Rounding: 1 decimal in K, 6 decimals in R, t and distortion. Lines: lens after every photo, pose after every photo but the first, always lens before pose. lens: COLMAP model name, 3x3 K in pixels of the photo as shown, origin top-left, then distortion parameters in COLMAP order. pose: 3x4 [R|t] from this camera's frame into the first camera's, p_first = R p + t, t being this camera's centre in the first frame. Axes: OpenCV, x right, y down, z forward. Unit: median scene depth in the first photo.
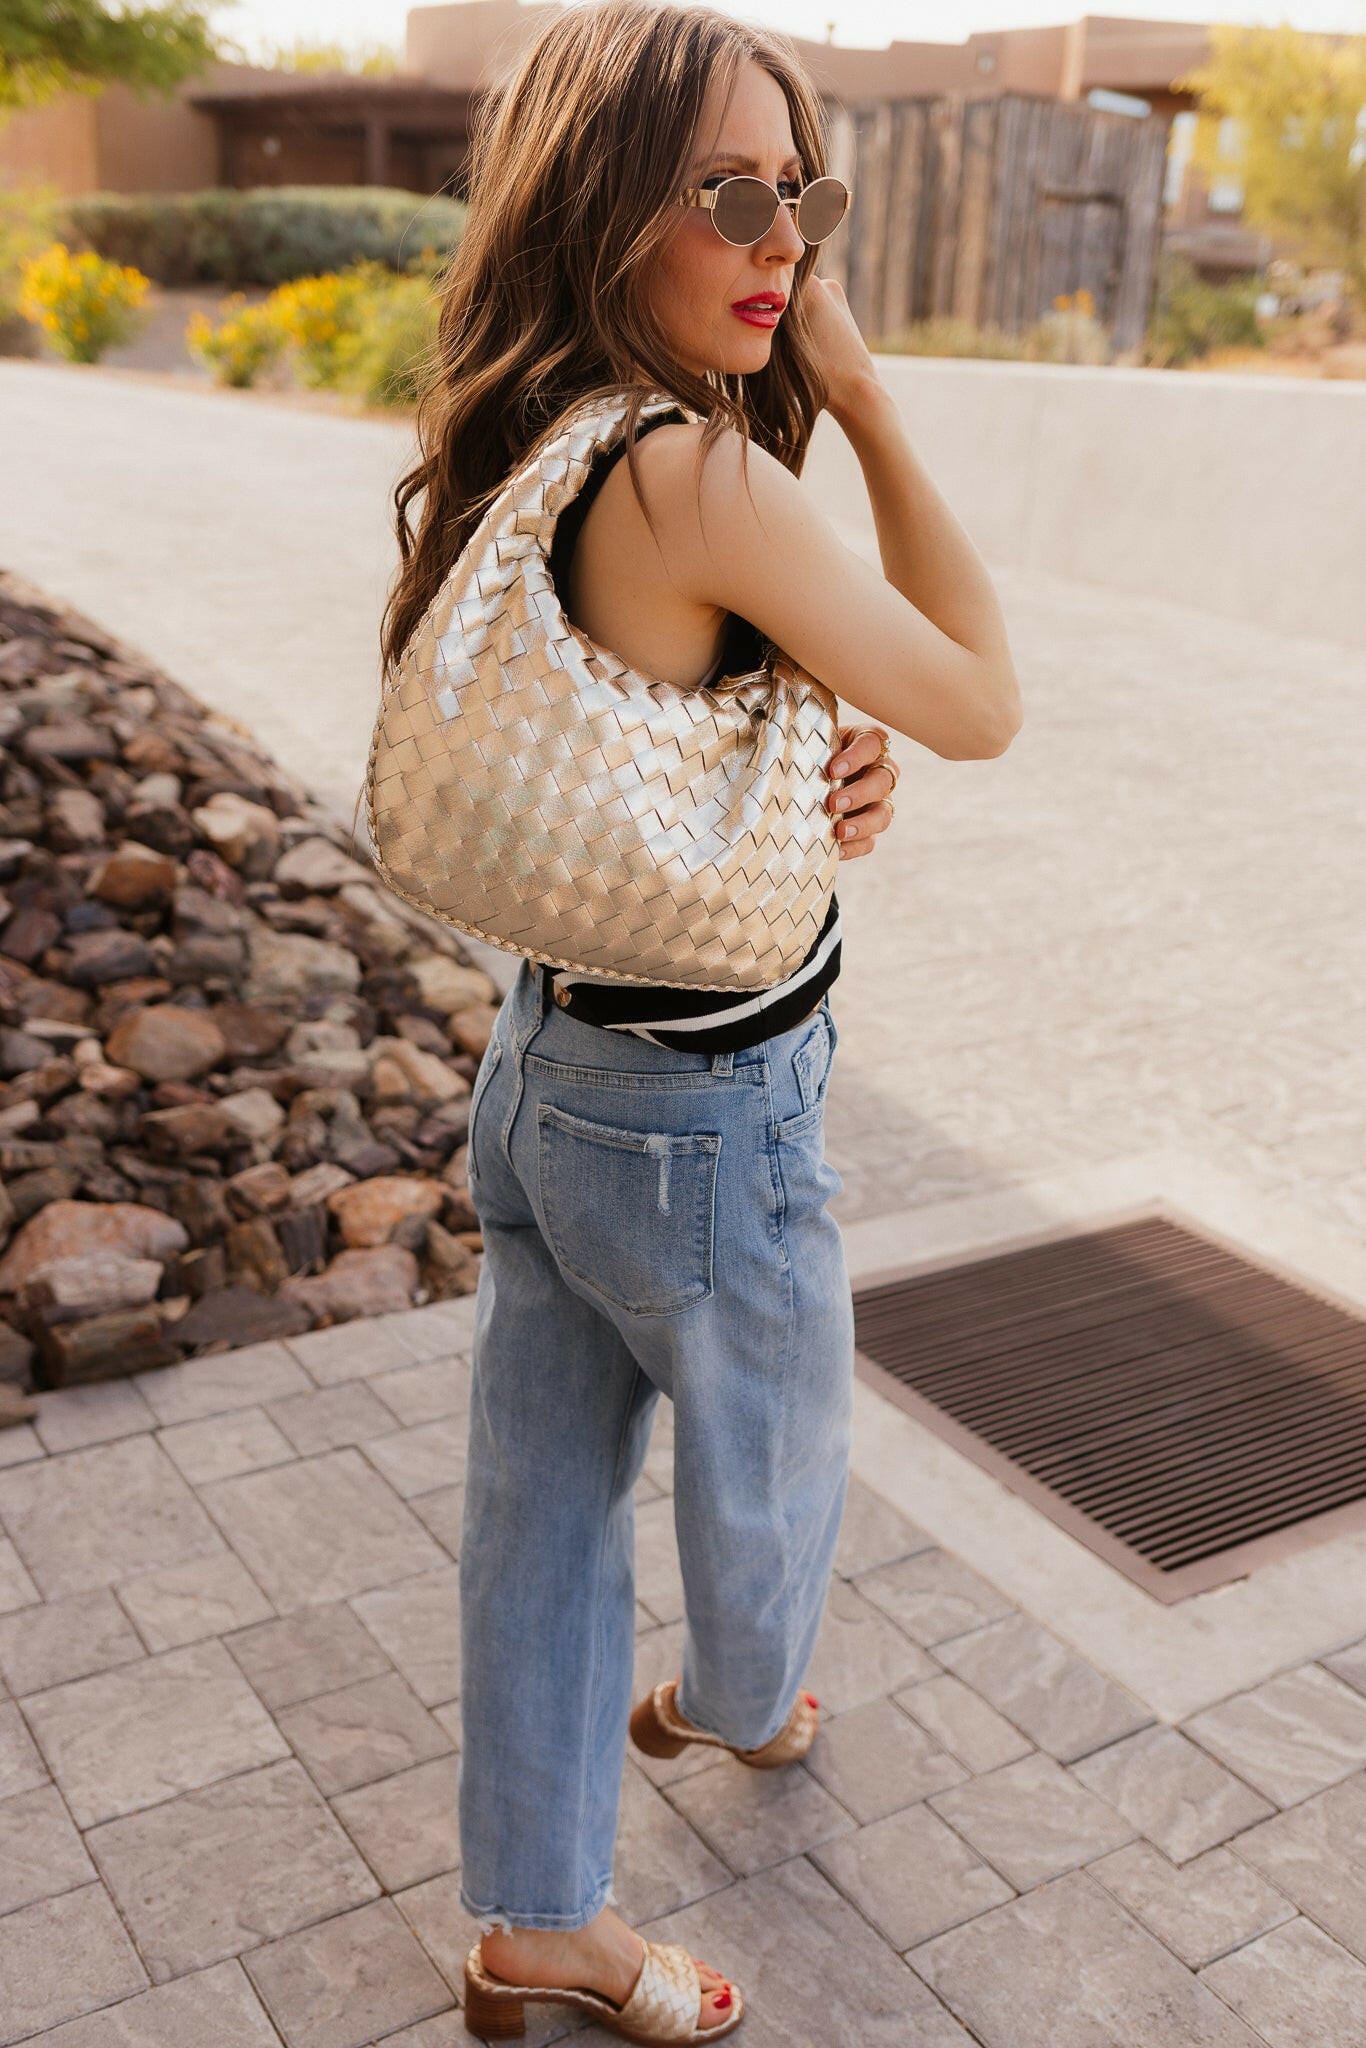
lens RADIAL K [[1965.2, 0, 687.8], [0, 1965.2, 1012.2], [0, 0, 1]] dist [0.013819, -0.022719]
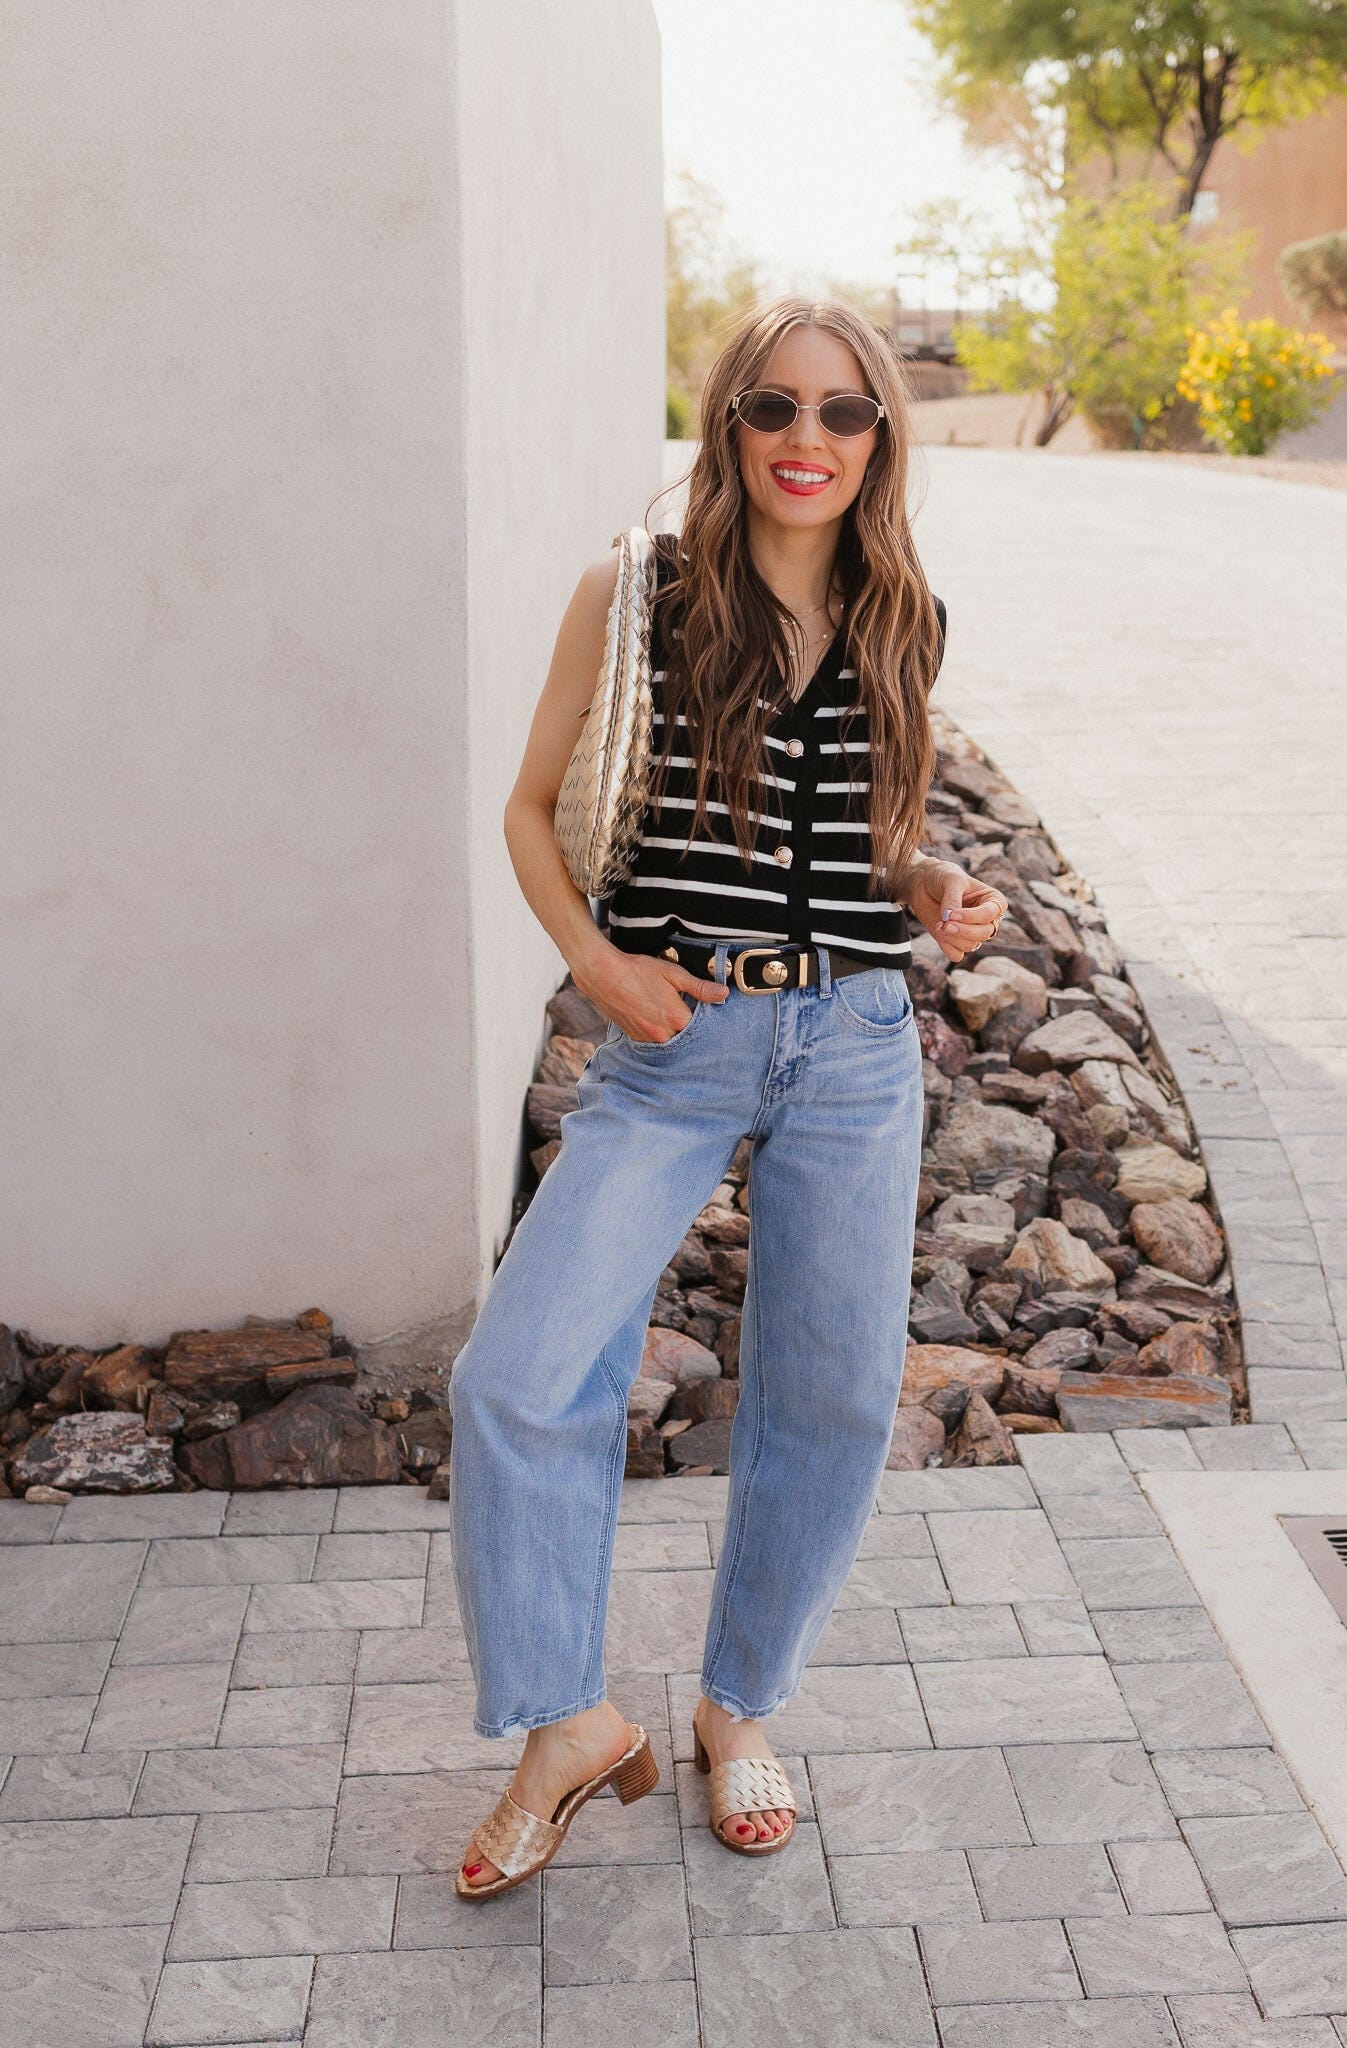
lens RADIAL K [[2822.1, 0, 829.6], [0, 2822.1, 1071.1], [0, 0, 1]] dist [0.017019, 0.002090]
pose [[0.887308, 0.061508, -0.457057, 0.348641], [-0.105101, 0.991956, -0.070547, 0.048502], [0.449041, 0.110634, 0.886635, -0.198421]]
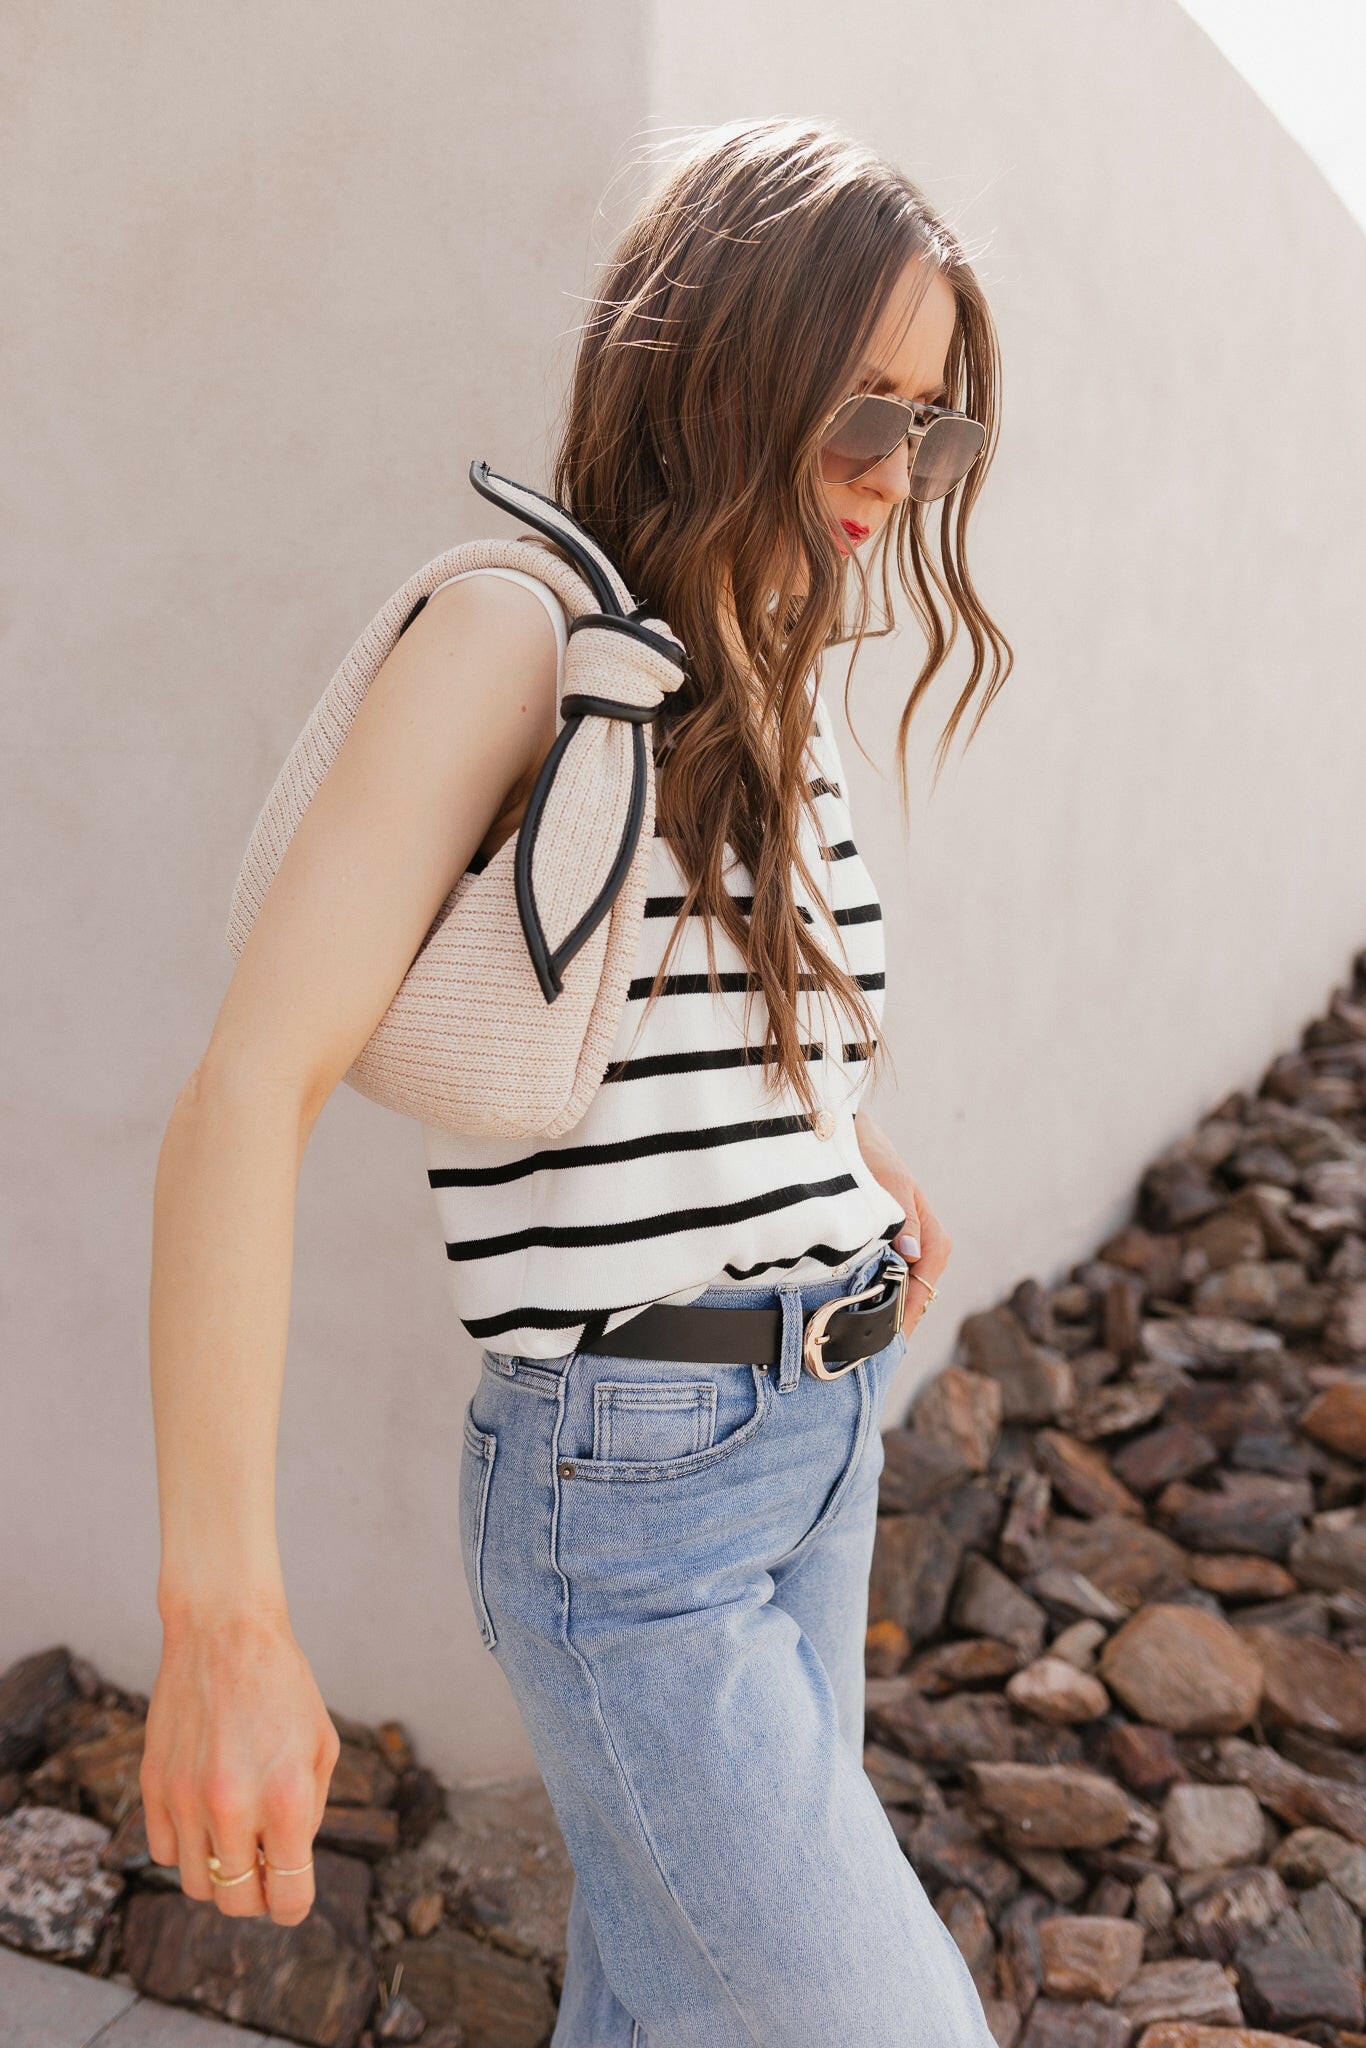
lens RADIAL K [[1980.2, 0, 675.4], [0, 1980.2, 1019.7], [0, 0, 1]] dist [-0.014698, 0.004383]
pose [[0.559854, 0.078000, -0.824912, 0.161125], [-0.262704, 0.960907, -0.087434, -0.085011], [0.785843, 0.265658, 0.558459, 0.412637]]
